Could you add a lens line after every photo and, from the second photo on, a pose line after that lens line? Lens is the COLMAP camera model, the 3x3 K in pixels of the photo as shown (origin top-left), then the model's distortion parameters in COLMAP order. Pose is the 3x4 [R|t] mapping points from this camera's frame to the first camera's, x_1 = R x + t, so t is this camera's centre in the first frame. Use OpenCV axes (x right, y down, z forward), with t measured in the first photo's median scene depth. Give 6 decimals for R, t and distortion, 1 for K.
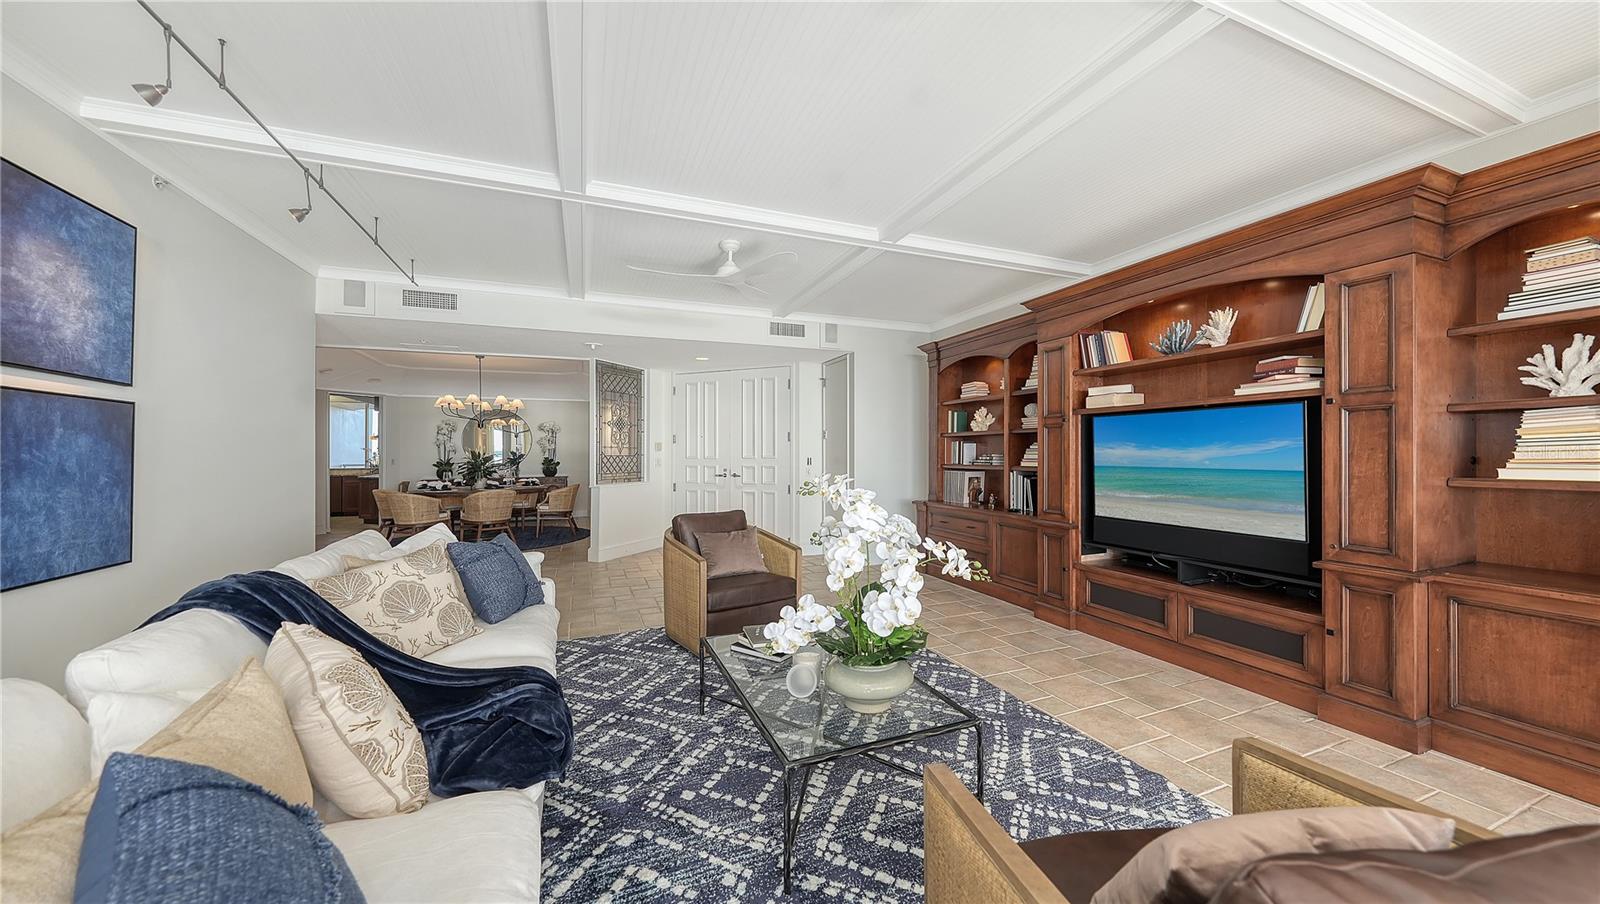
lens RADIAL K [[550.8, 0, 805.7], [0, 550.8, 445.4], [0, 0, 1]] dist [-0.000696, -0.000019]
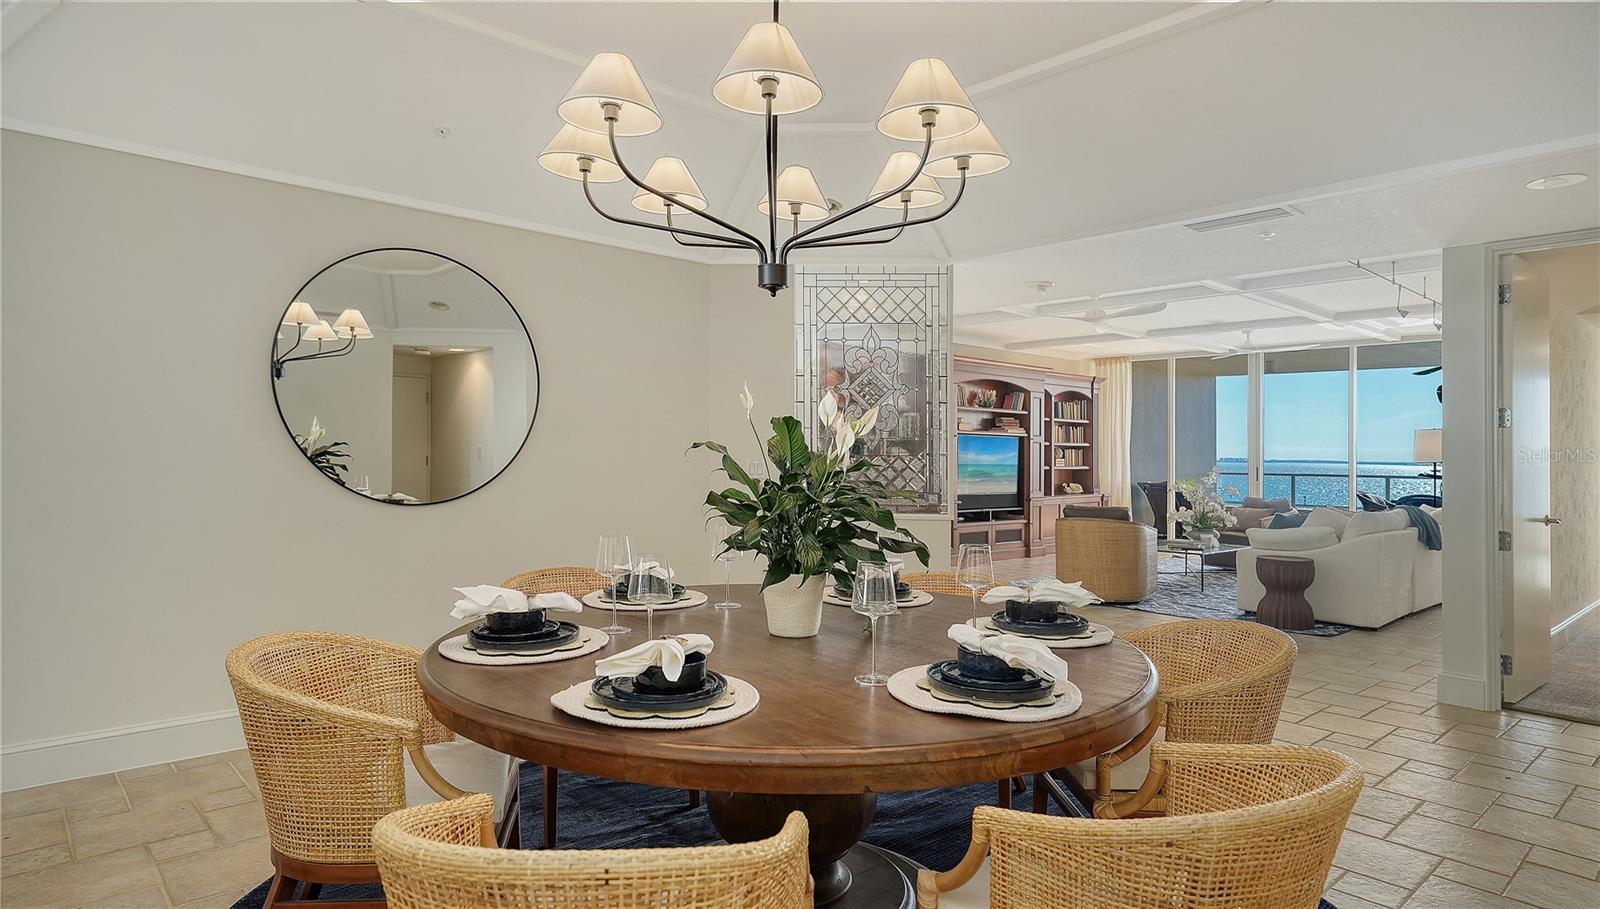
lens RADIAL K [[900.8, 0, 790.1], [0, 900.8, 449.4], [0, 0, 1]] dist [0.005764, 0.000238]
pose [[-0.333400, 0.012455, 0.942703, -2.351907], [-0.019861, 0.999598, -0.020230, 0.070285], [-0.942576, -0.025468, -0.333018, 2.979829]]
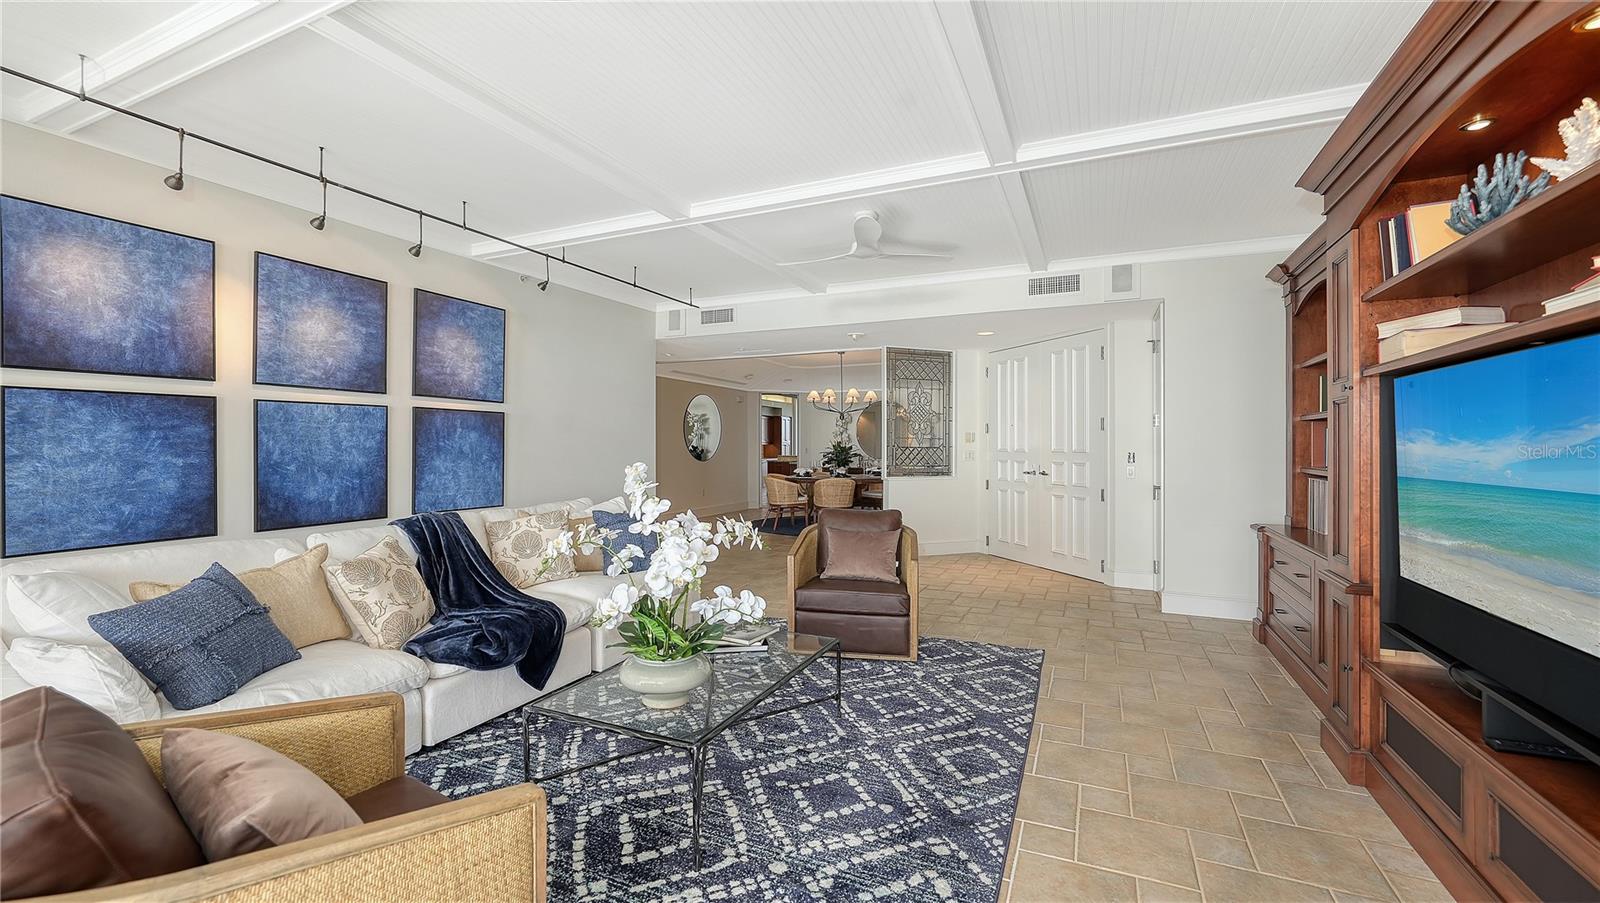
lens RADIAL K [[643.2, 0, 799.7], [0, 643.2, 437.7], [0, 0, 1]] dist [-0.005812, 0.000124]
pose [[0.688754, -0.000175, -0.724995, 0.703876], [0.003012, 0.999992, 0.002620, -0.002258], [0.724989, -0.003988, 0.688749, 0.241535]]
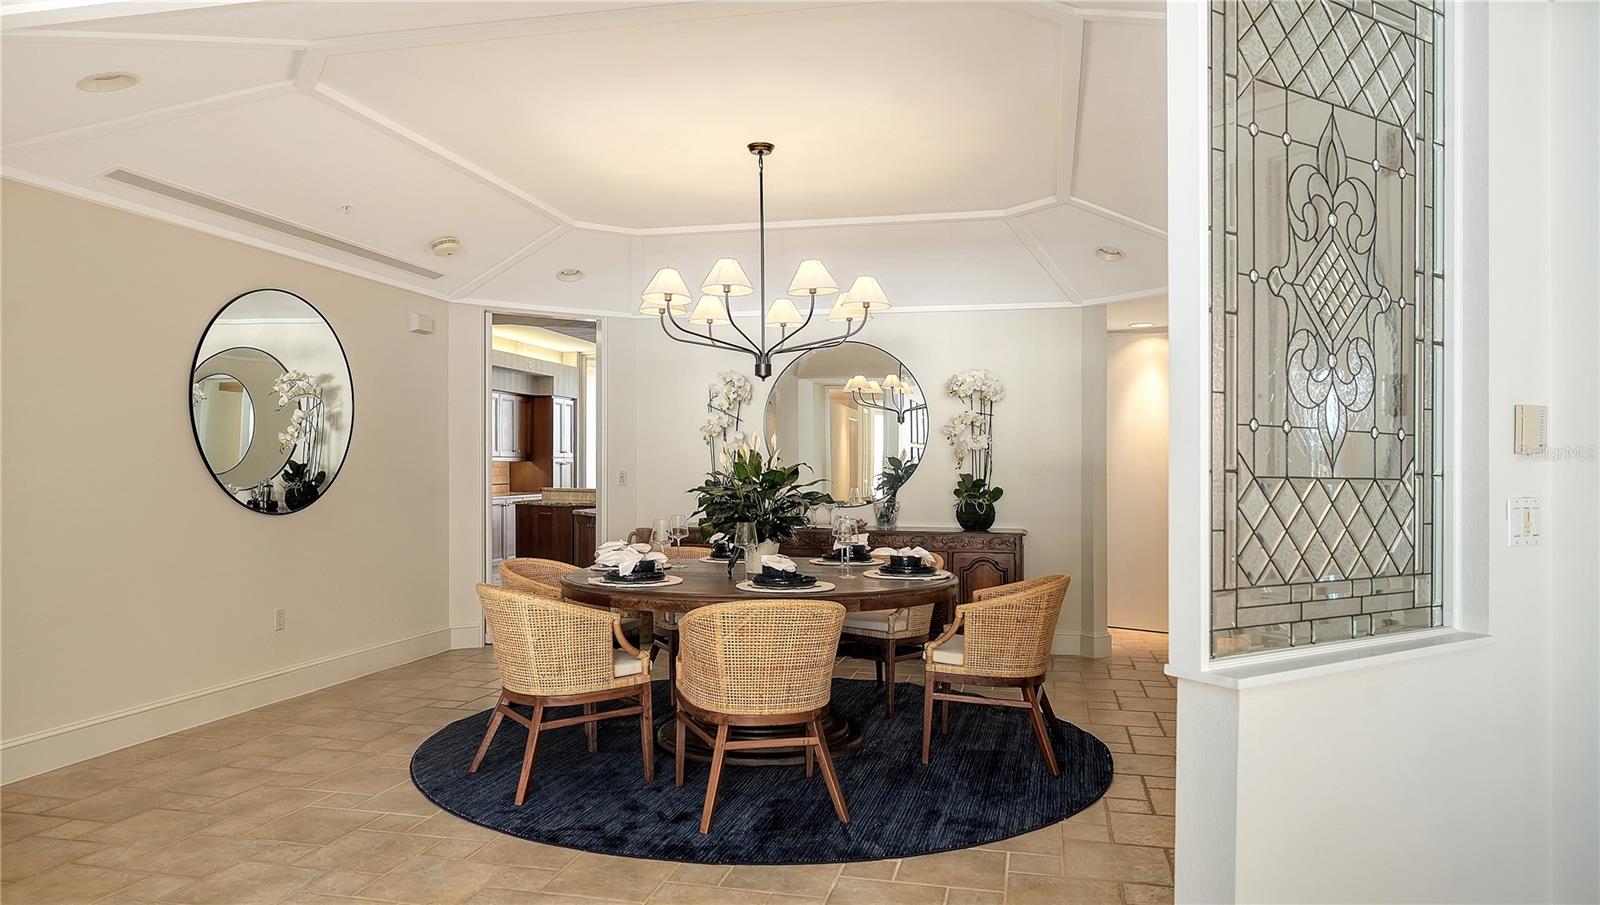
lens RADIAL K [[1063.8, 0, 788.7], [0, 1063.8, 450.1], [0, 0, 1]] dist [0.000526, 0.000337]
pose [[0.812655, 0.005509, -0.582719, -0.639226], [-0.005237, 0.999984, 0.002150, 0.021095], [0.582722, 0.001304, 0.812671, 1.455141]]
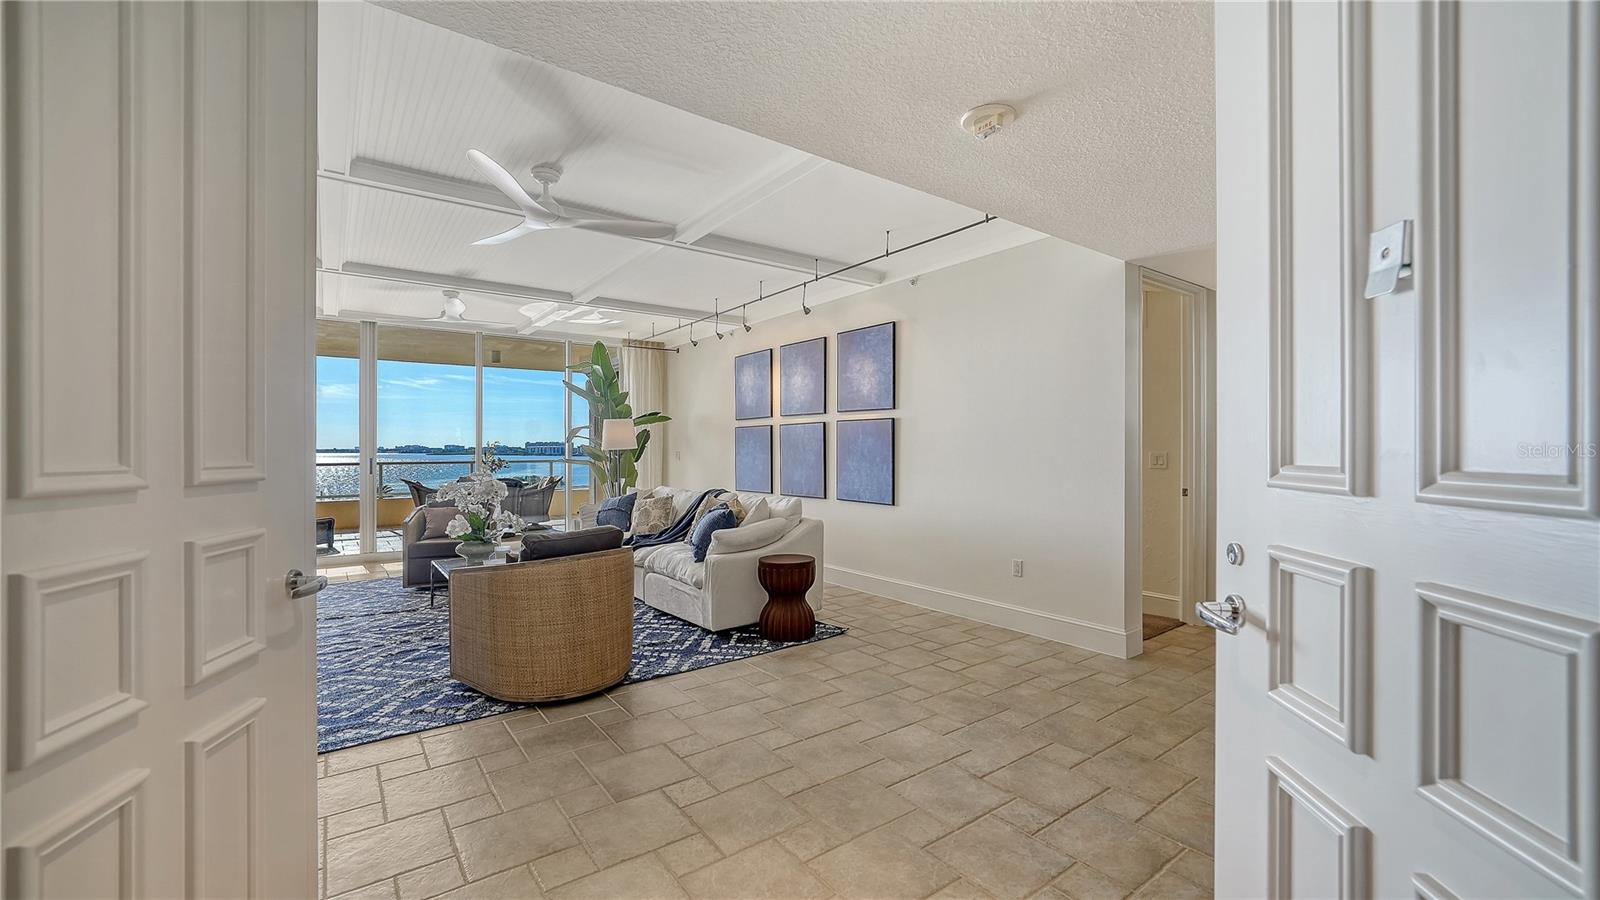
lens RADIAL K [[656.8, 0, 806.4], [0, 656.8, 445.9], [0, 0, 1]] dist [-0.000132, -0.000097]
pose [[-0.968801, 0.008978, -0.247676, -0.335407], [0.012729, 0.999827, -0.013550, 0.031877], [0.247511, -0.016280, -0.968748, 2.500059]]
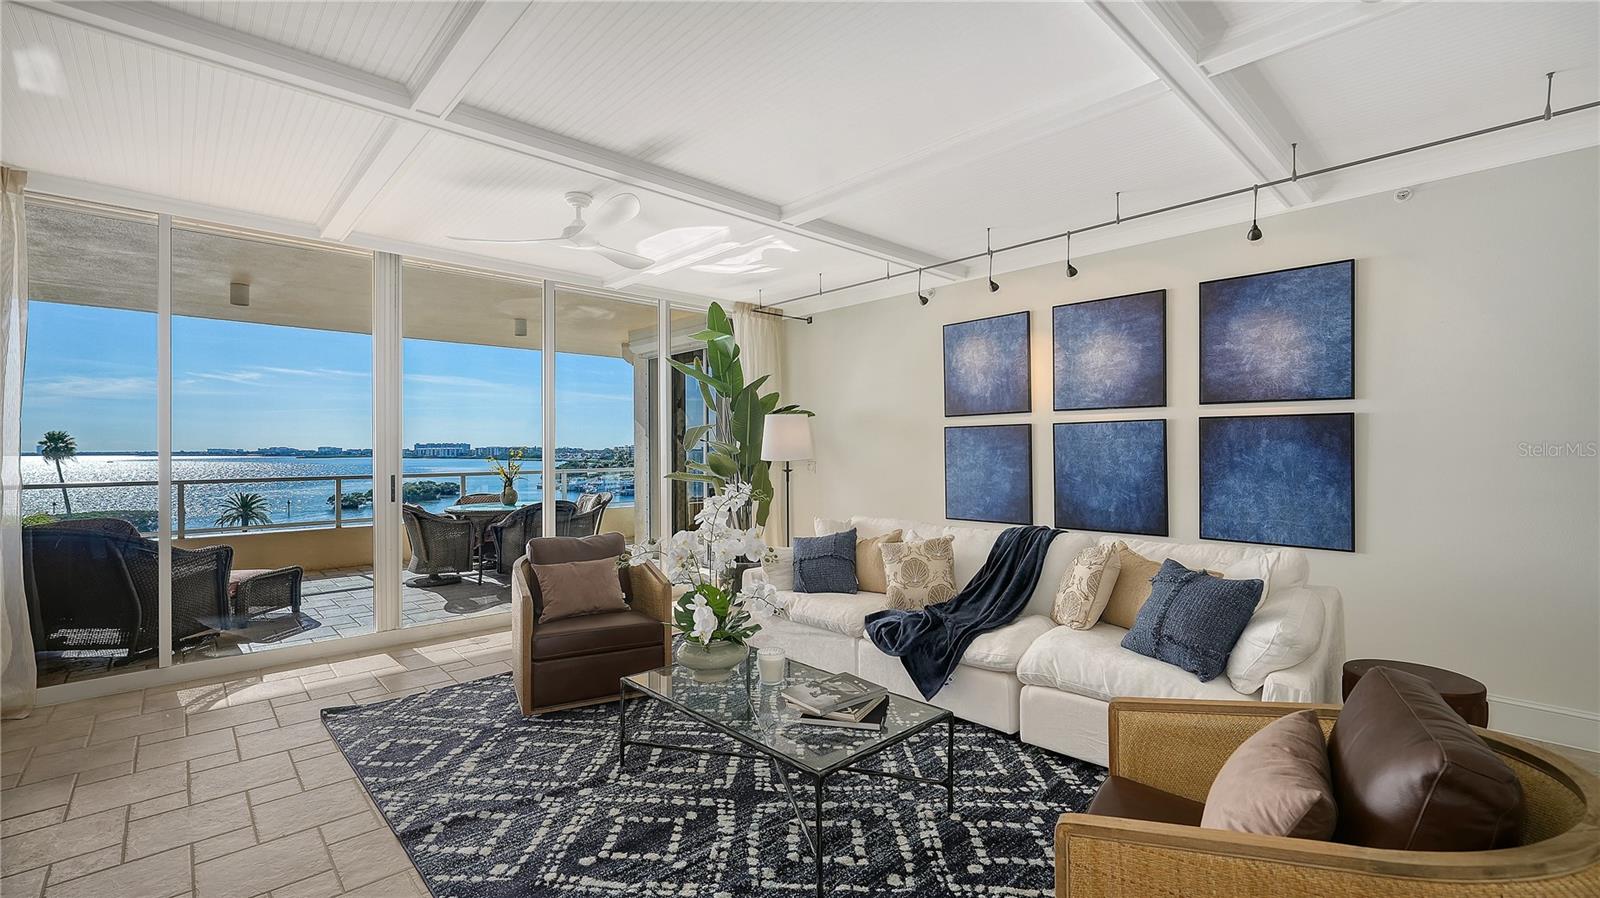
lens RADIAL K [[685.0, 0, 807.9], [0, 685.0, 440.5], [0, 0, 1]] dist [-0.001298, 0.000519]
pose [[-0.930711, 0.007542, -0.365677, 0.292167], [0.016311, 0.999649, -0.020895, -0.008172], [0.365391, -0.025412, -0.930507, 1.573878]]
